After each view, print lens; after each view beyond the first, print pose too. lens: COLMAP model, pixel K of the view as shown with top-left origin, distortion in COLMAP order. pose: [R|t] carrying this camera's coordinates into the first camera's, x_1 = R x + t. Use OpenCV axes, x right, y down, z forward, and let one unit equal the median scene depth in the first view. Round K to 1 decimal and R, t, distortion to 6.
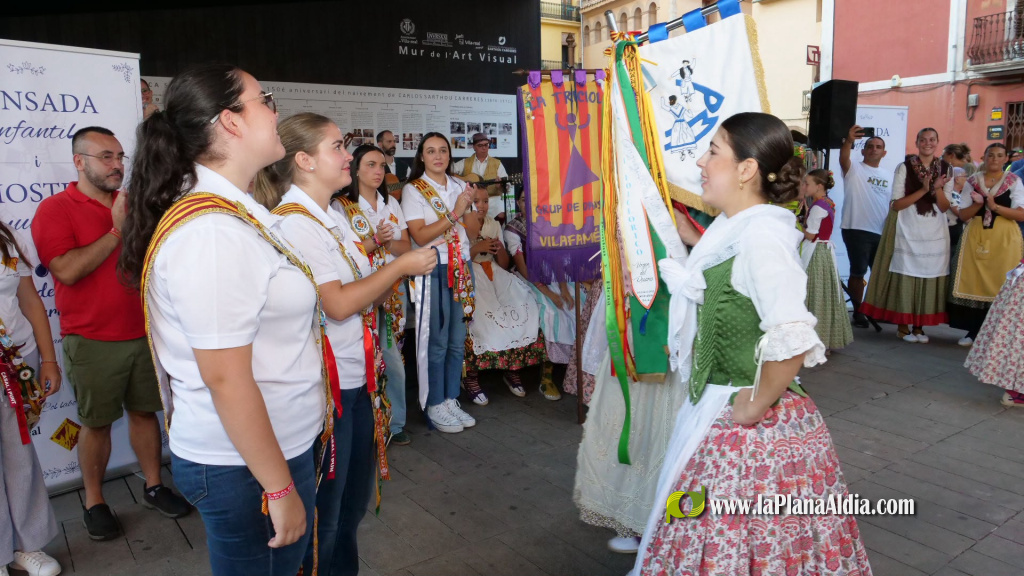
lens RADIAL K [[739.8, 0, 512.0], [0, 739.8, 288.0], [0, 0, 1]] dist [-0.034461, -0.005643]
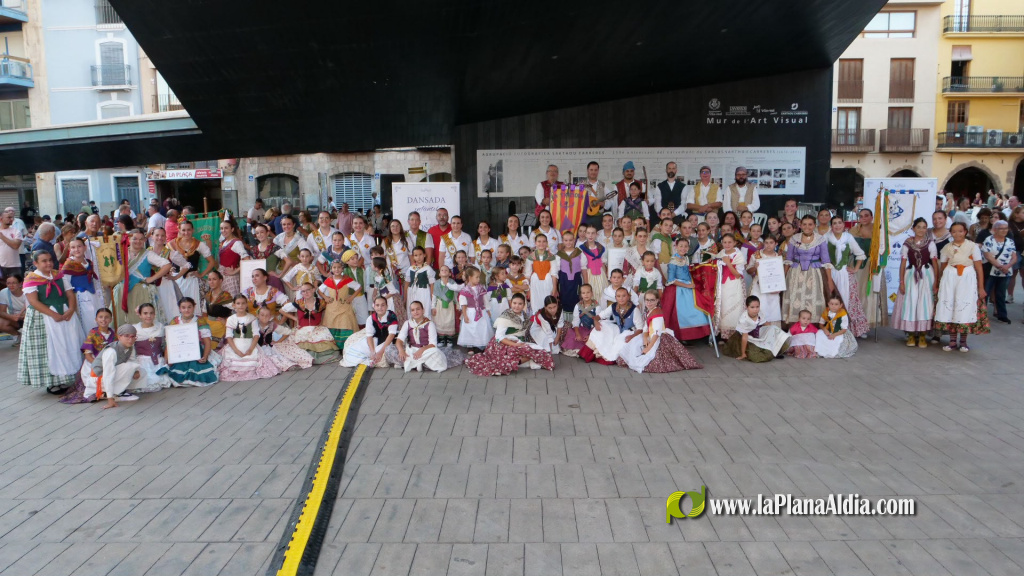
lens RADIAL K [[748.7, 0, 512.0], [0, 748.7, 288.0], [0, 0, 1]] dist [-0.032774, 0.002660]
pose [[0.799924, 0.091623, -0.593065, 0.417115], [-0.098420, 0.994924, 0.020958, 0.008367], [0.591975, 0.041605, 0.804882, -0.367424]]
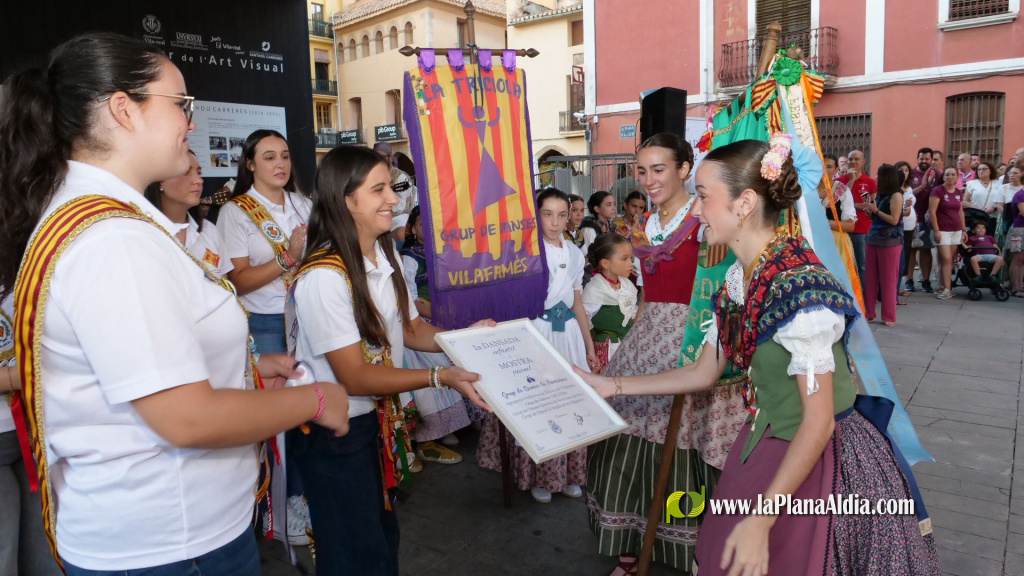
lens RADIAL K [[748.7, 0, 512.0], [0, 748.7, 288.0], [0, 0, 1]] dist [-0.032774, 0.002660]
pose [[0.946756, -0.052450, 0.317650, -0.034054], [0.061737, 0.997907, -0.019235, -0.008329], [-0.315977, 0.037822, 0.948013, 0.066335]]
